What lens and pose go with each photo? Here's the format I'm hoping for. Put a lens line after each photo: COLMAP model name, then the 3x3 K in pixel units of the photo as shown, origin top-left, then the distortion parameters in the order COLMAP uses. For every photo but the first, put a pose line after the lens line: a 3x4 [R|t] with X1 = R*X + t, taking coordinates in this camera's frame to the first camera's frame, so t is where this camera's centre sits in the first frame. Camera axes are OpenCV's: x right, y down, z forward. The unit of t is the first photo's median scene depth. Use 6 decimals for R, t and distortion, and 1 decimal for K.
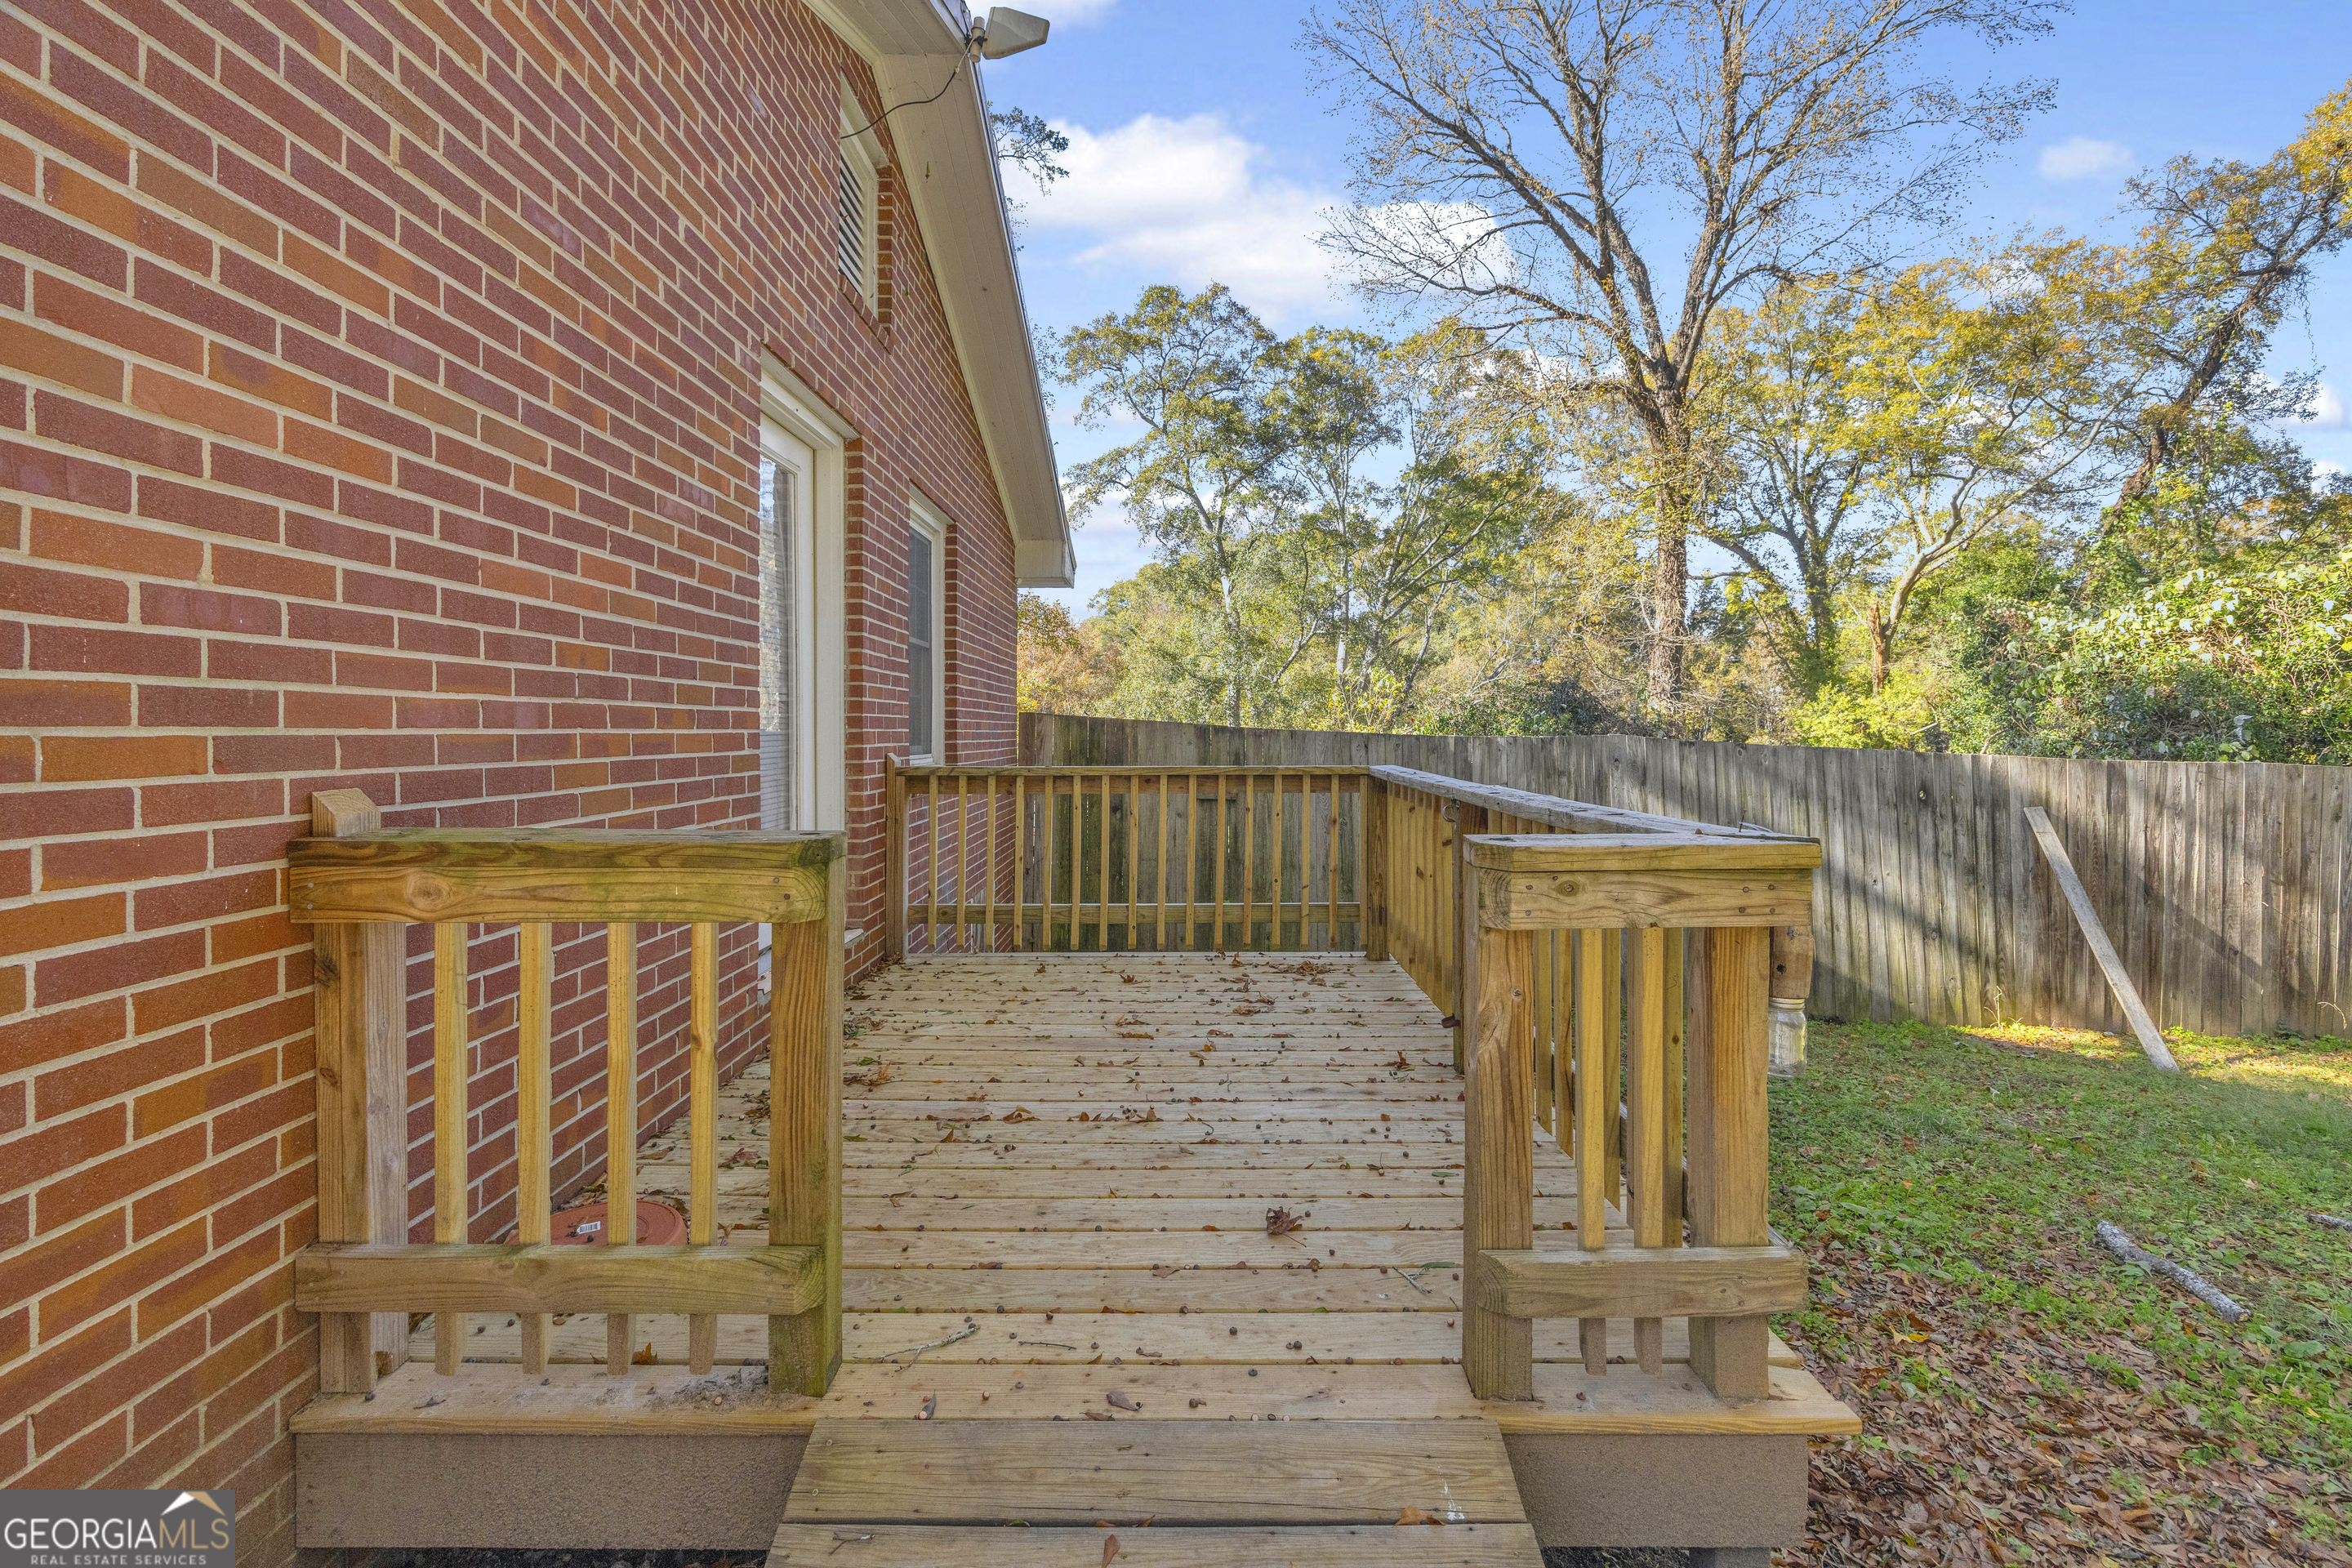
lens RADIAL K [[970.4, 0, 1193.1], [0, 970.4, 744.0], [0, 0, 1]] dist [-0.000448, -0.000026]
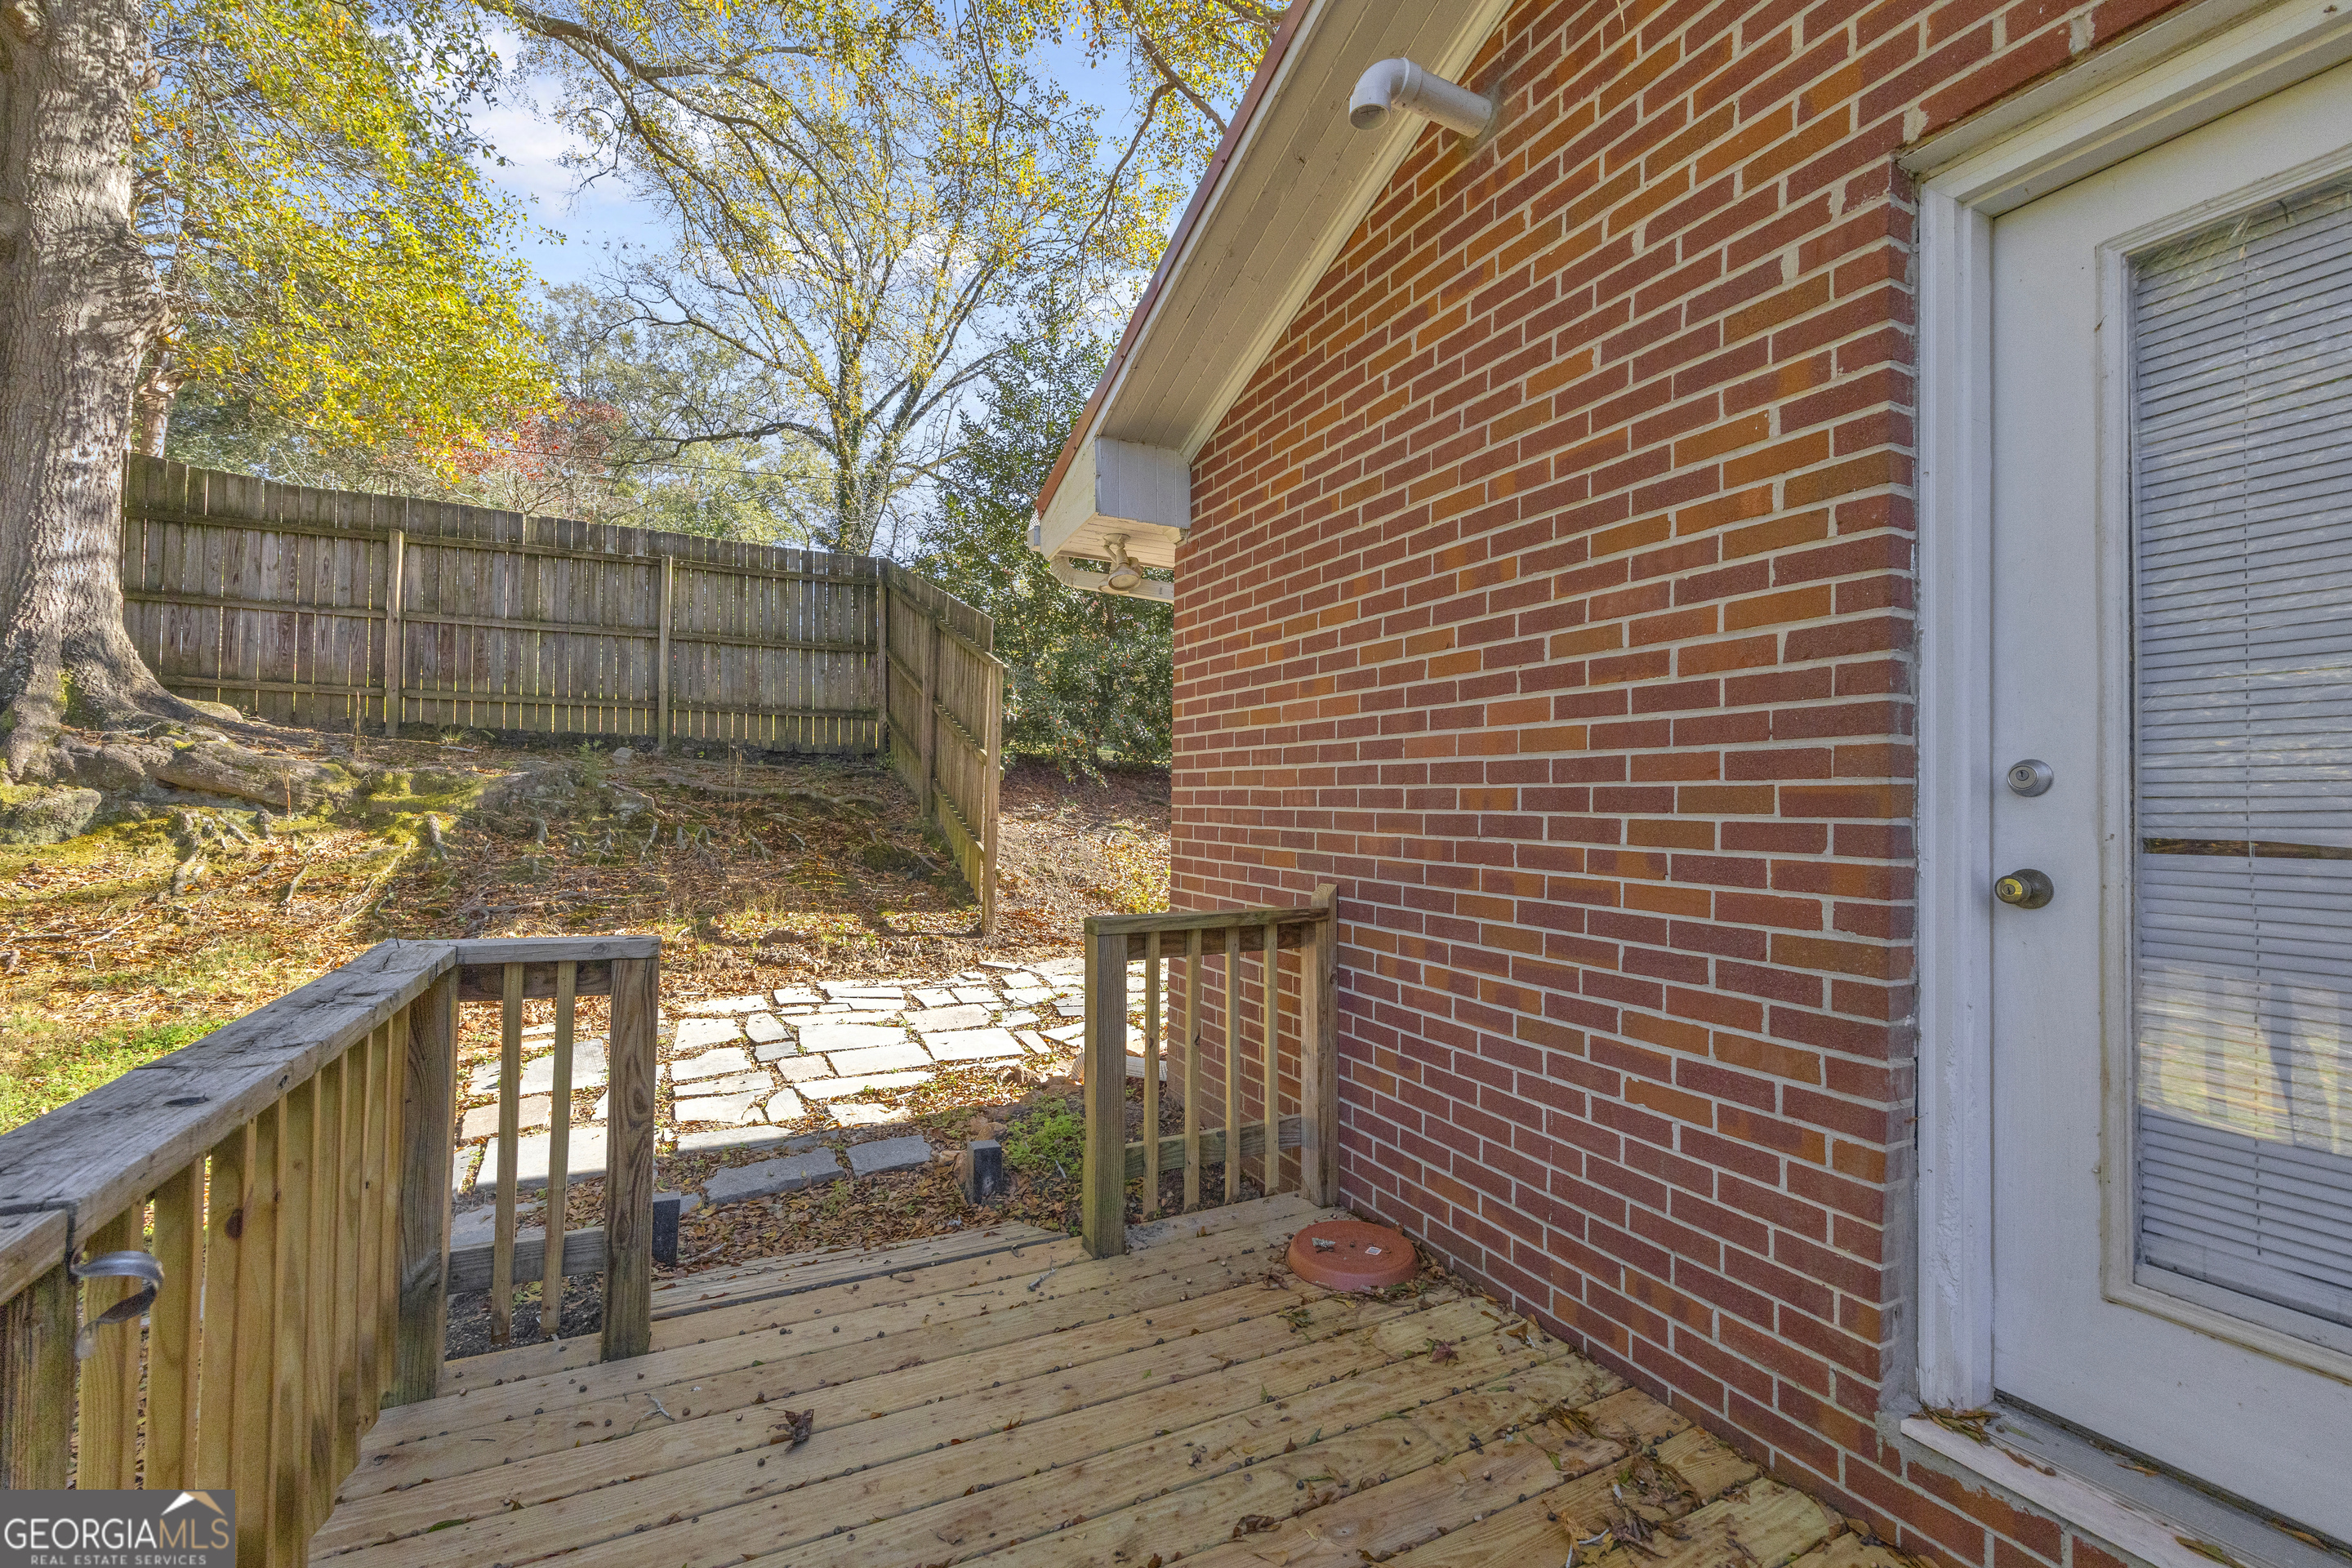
lens RADIAL K [[1004.7, 0, 1176.0], [0, 1004.7, 784.0], [0, 0, 1]] dist [-0.000220, -0.000053]
pose [[-0.900957, -0.023285, -0.433282, 0.013388], [-0.023263, 0.999715, -0.005353, -0.006956], [0.433284, 0.005256, -0.901242, 0.139779]]
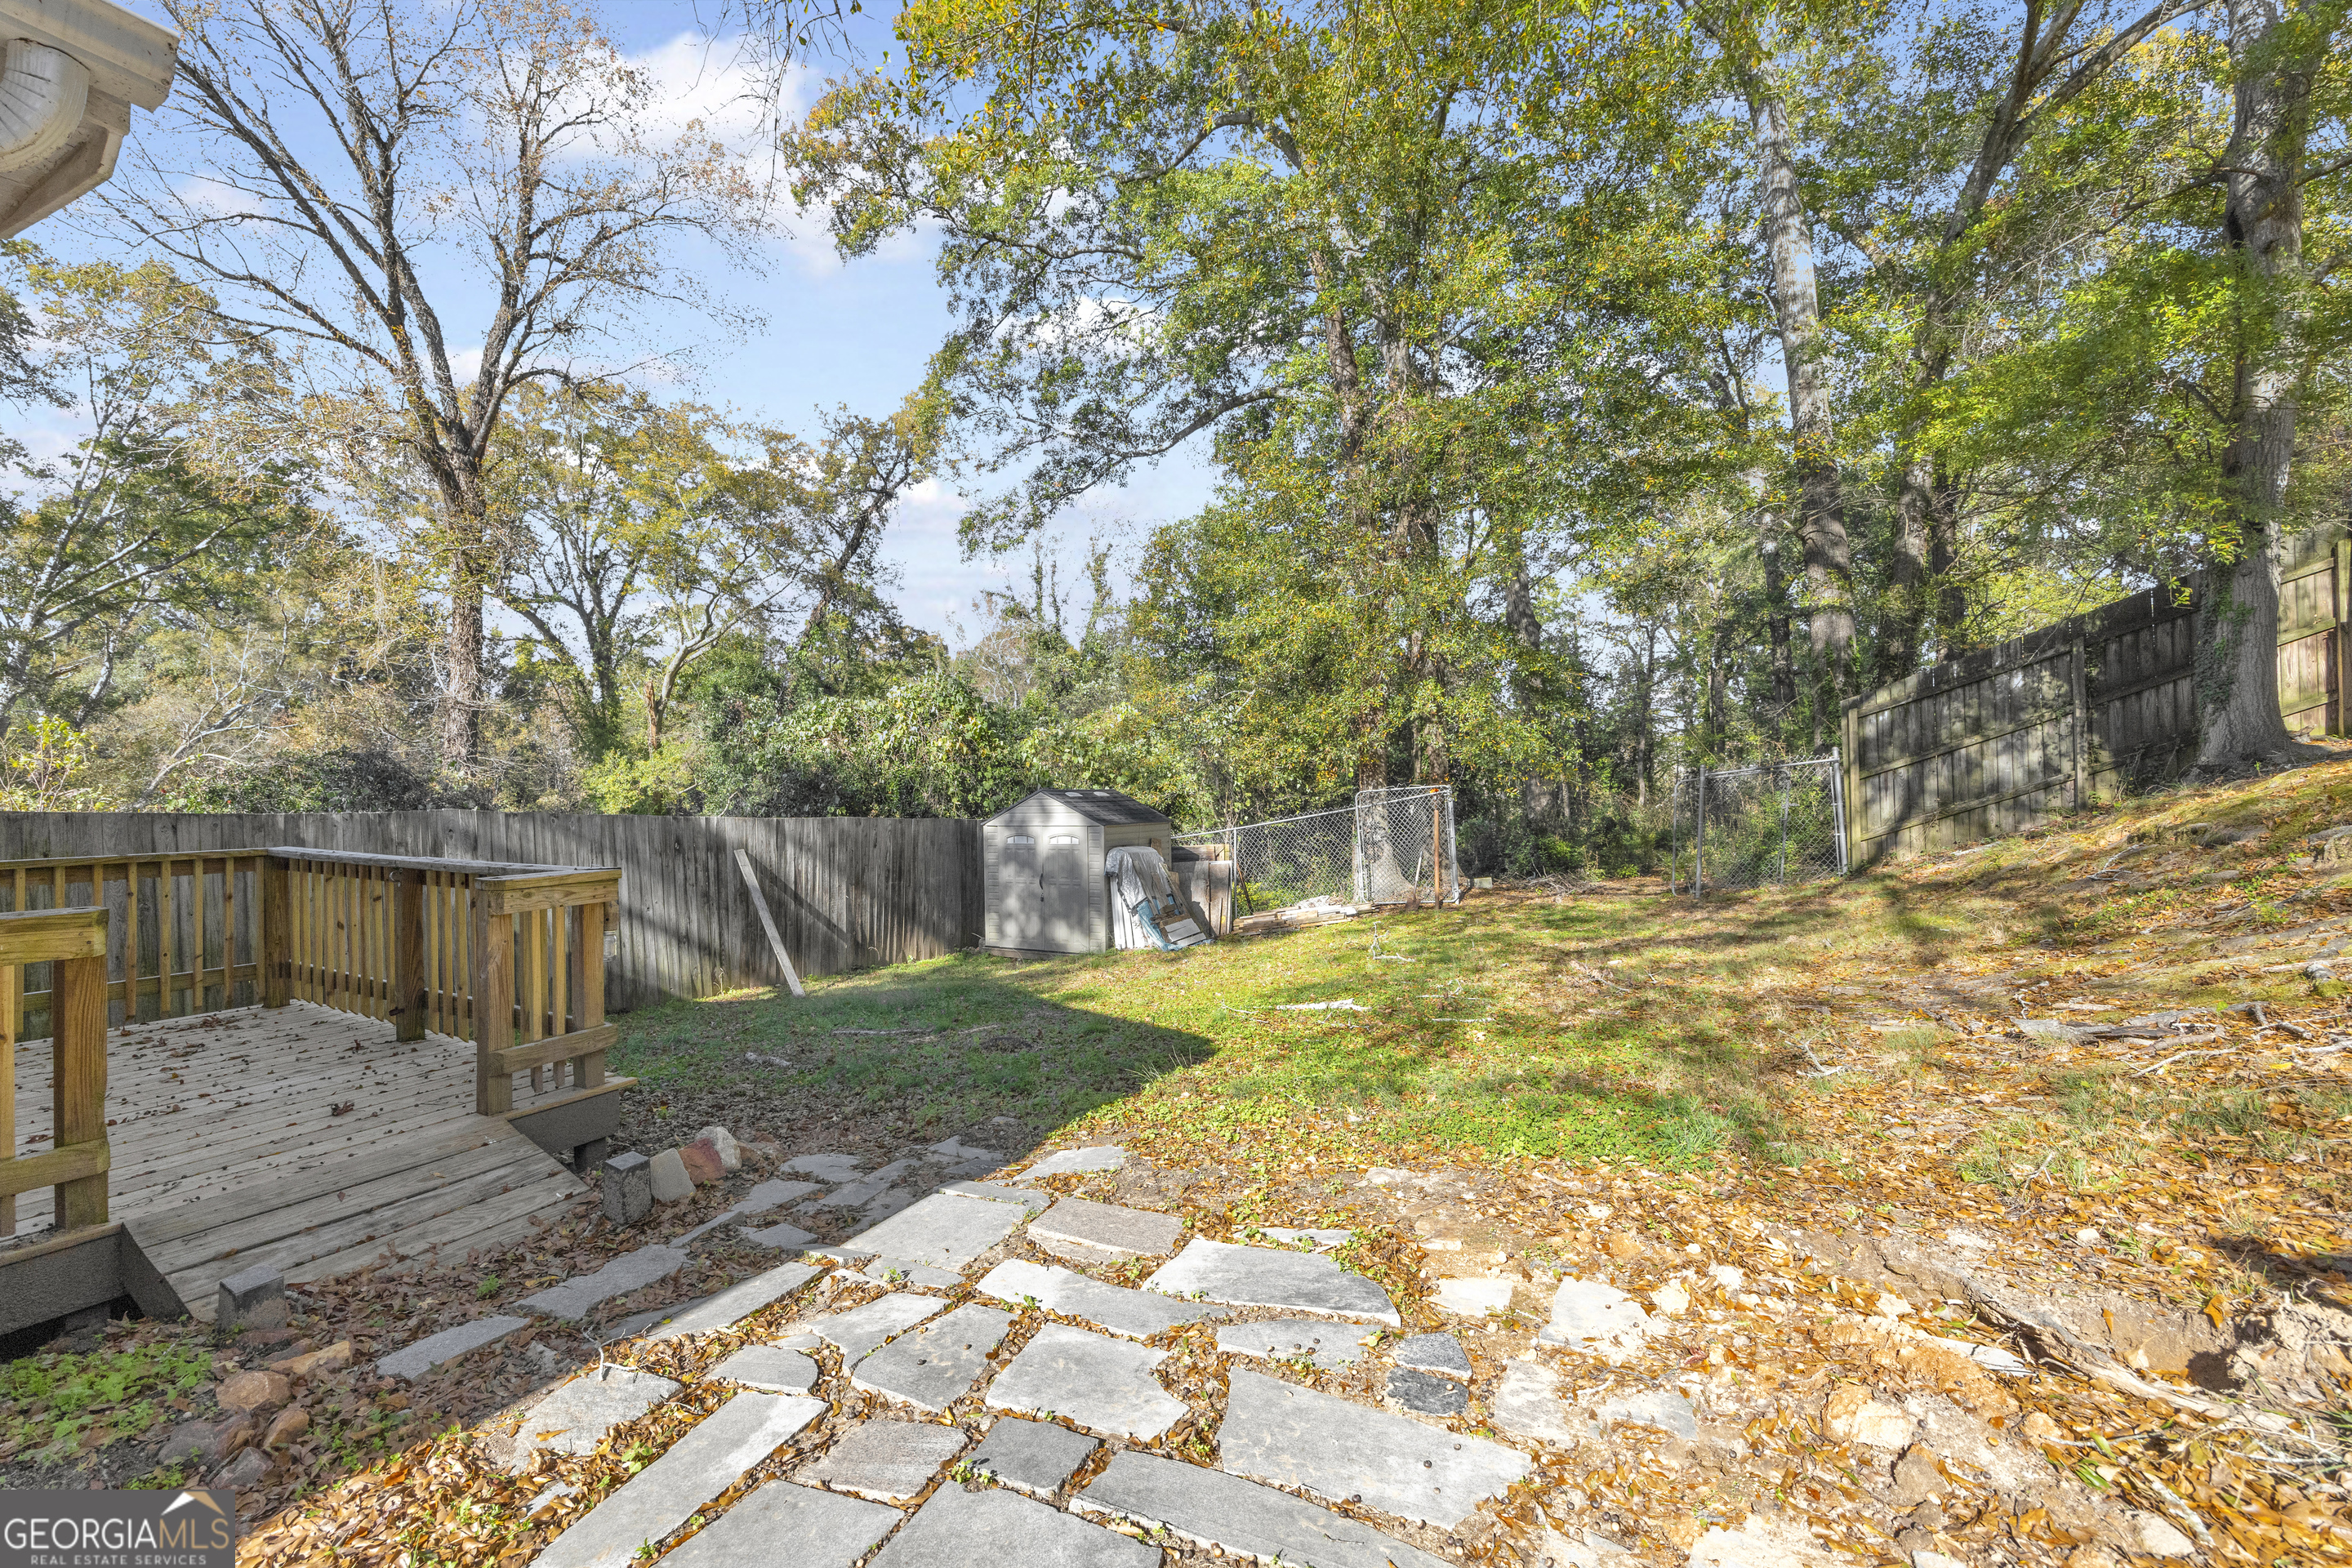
lens RADIAL K [[984.0, 0, 1107.3], [0, 984.0, 765.9], [0, 0, 1]] dist [-0.001155, -0.000223]
pose [[0.501334, 0.015885, 0.865108, -0.051134], [0.015319, 0.999512, -0.027231, -0.004566], [-0.865118, 0.026905, 0.500846, -0.076945]]
